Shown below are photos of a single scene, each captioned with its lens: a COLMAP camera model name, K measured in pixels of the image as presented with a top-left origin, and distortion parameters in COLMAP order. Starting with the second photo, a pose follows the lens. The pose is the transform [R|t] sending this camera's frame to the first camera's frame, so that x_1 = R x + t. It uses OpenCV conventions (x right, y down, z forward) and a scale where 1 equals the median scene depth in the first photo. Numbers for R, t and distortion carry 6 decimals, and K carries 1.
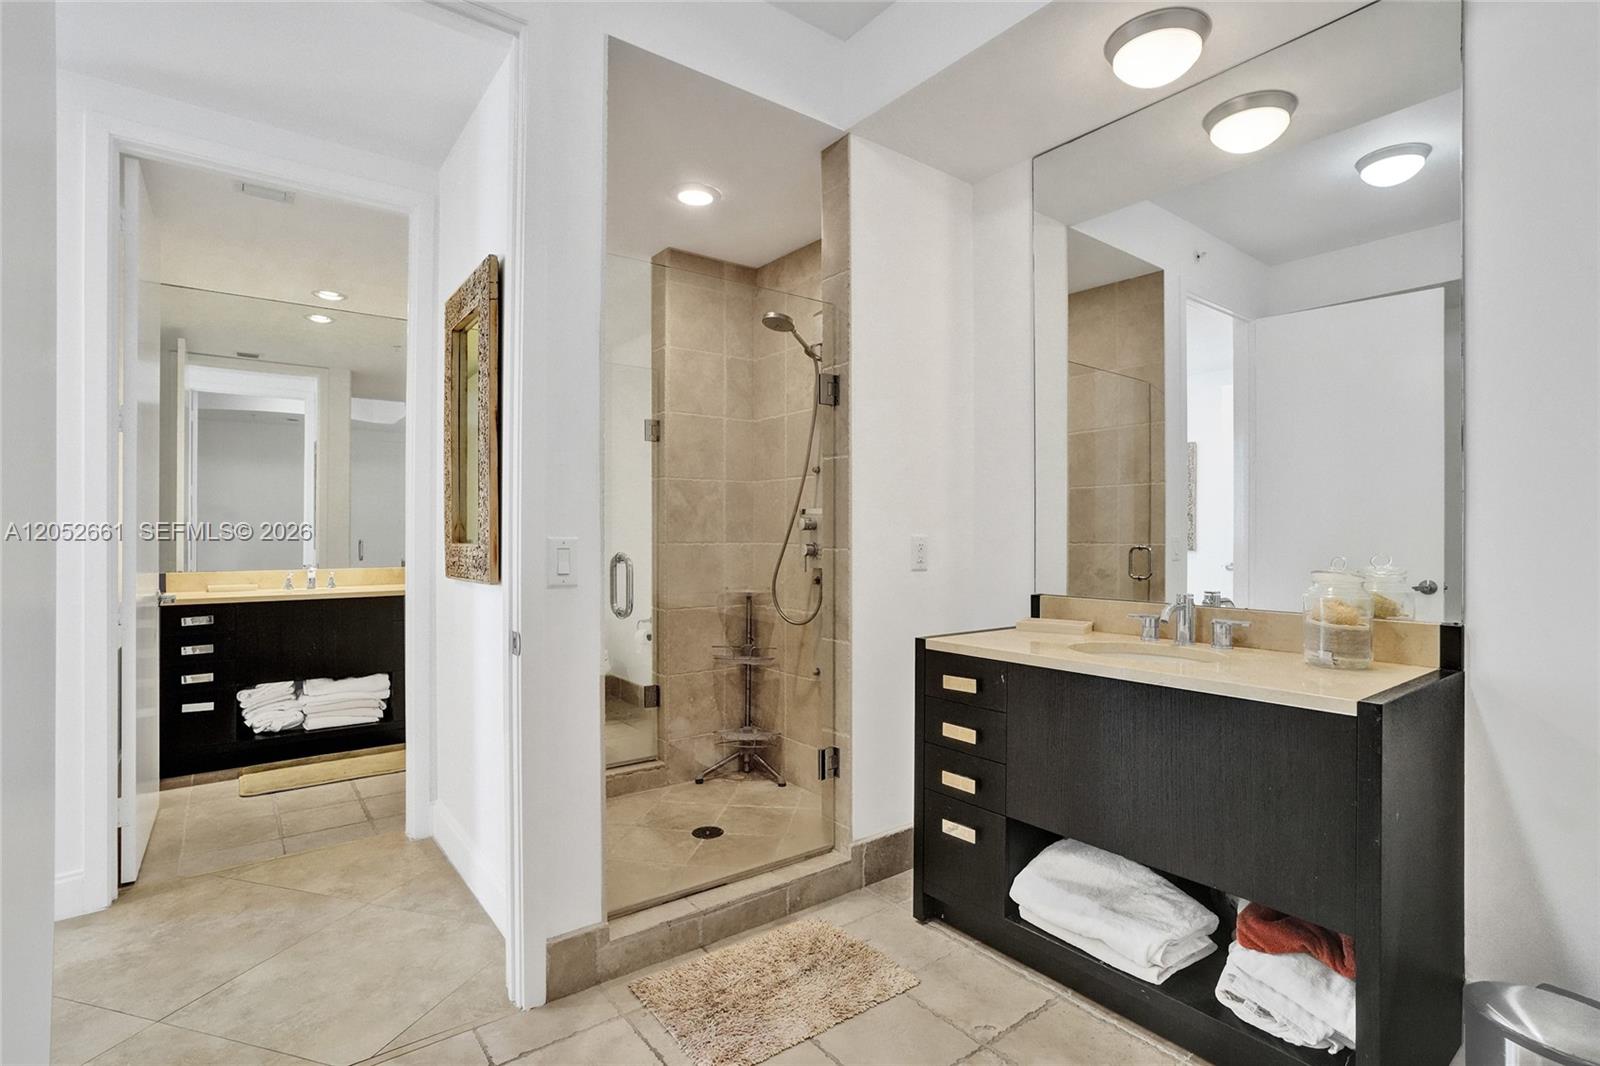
lens RADIAL K [[775.0, 0, 808.7], [0, 775.0, 512.1], [0, 0, 1]] dist [-0.045109, 0.022393]
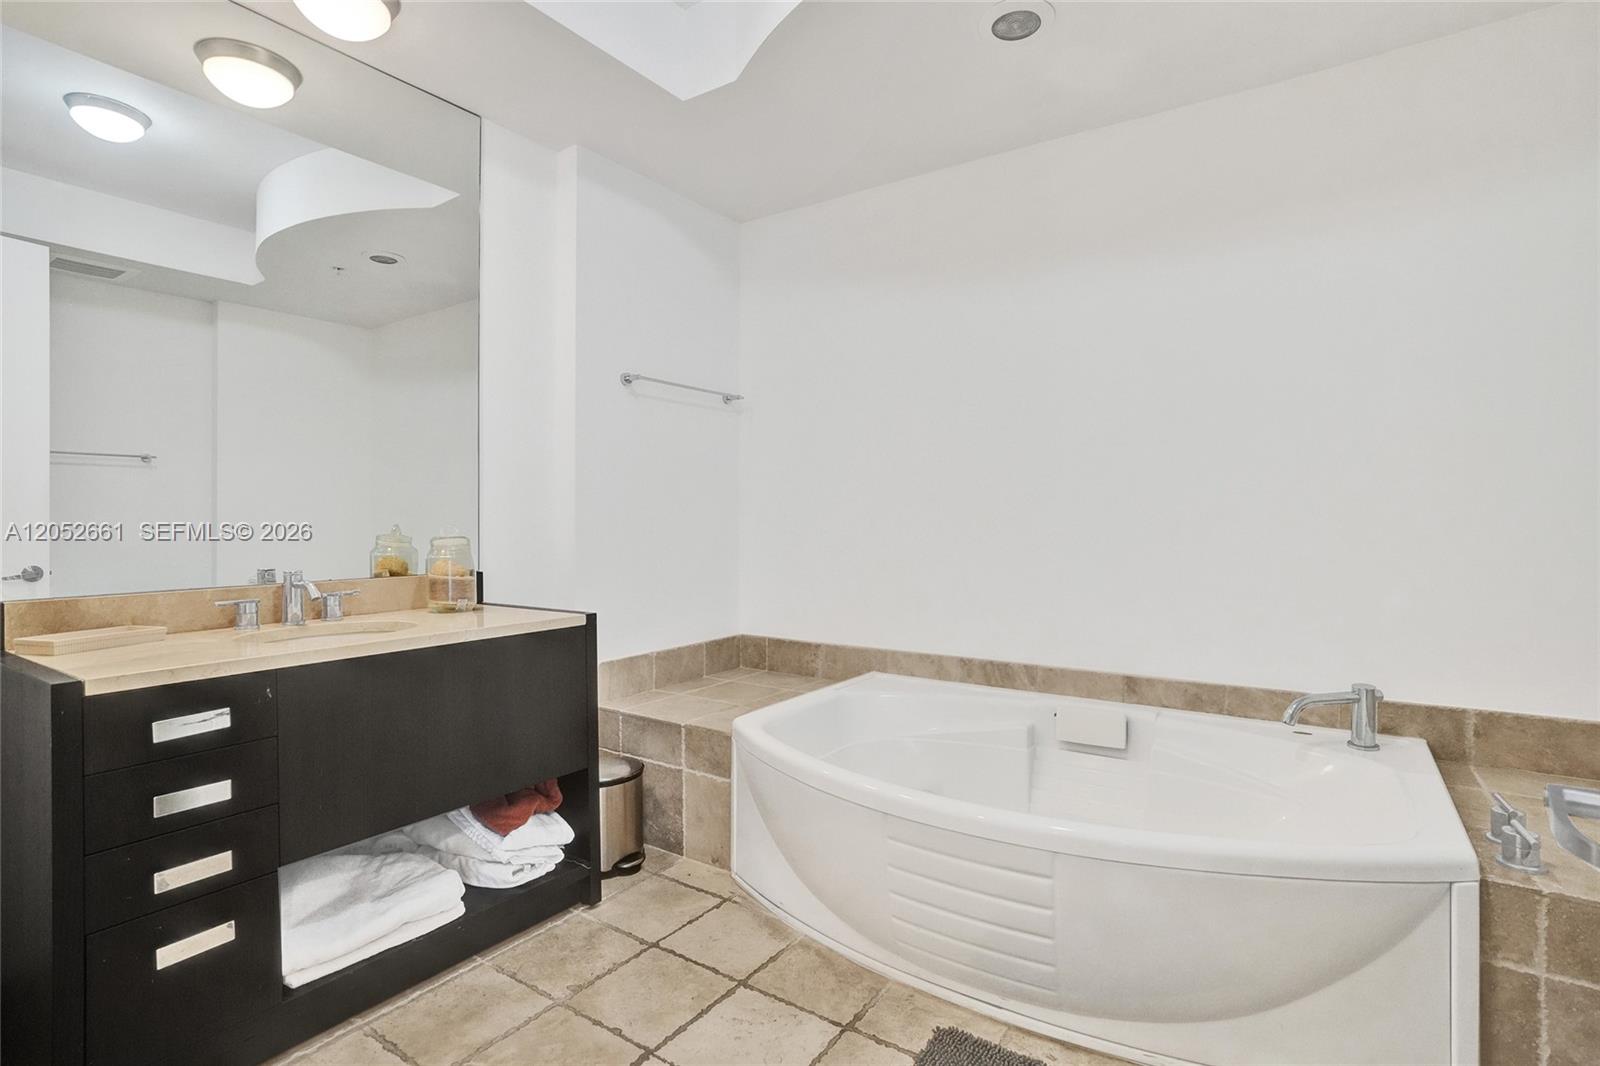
lens RADIAL K [[775.0, 0, 808.7], [0, 775.0, 512.1], [0, 0, 1]] dist [-0.045109, 0.022393]
pose [[-0.295939, 0.007683, 0.955176, -0.600569], [-0.010197, 0.999885, -0.011202, 0.040595], [-0.955152, -0.013055, -0.295827, 0.695596]]
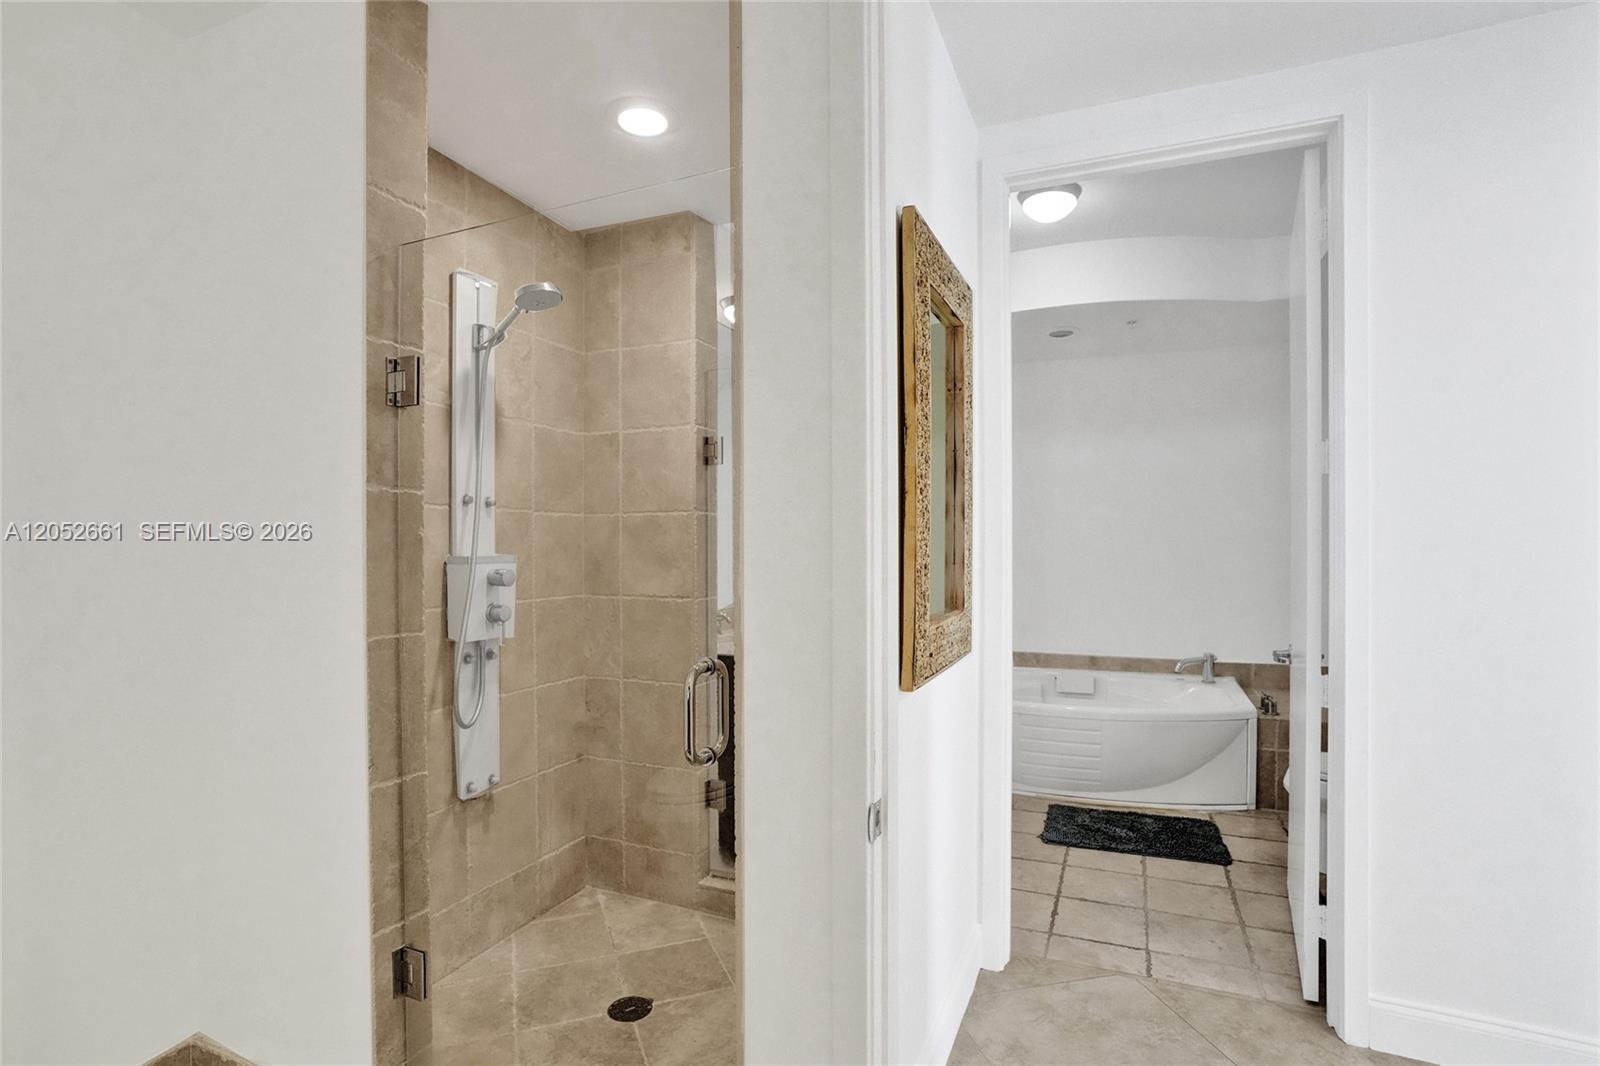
lens RADIAL K [[785.1, 0, 799.9], [0, 785.1, 546.9], [0, 0, 1]] dist [-0.000948, 0.000001]
pose [[-0.482750, -0.004697, 0.875746, -1.193565], [-0.012347, 0.999923, -0.001443, -0.029026], [-0.875671, -0.011509, -0.482771, 1.703480]]
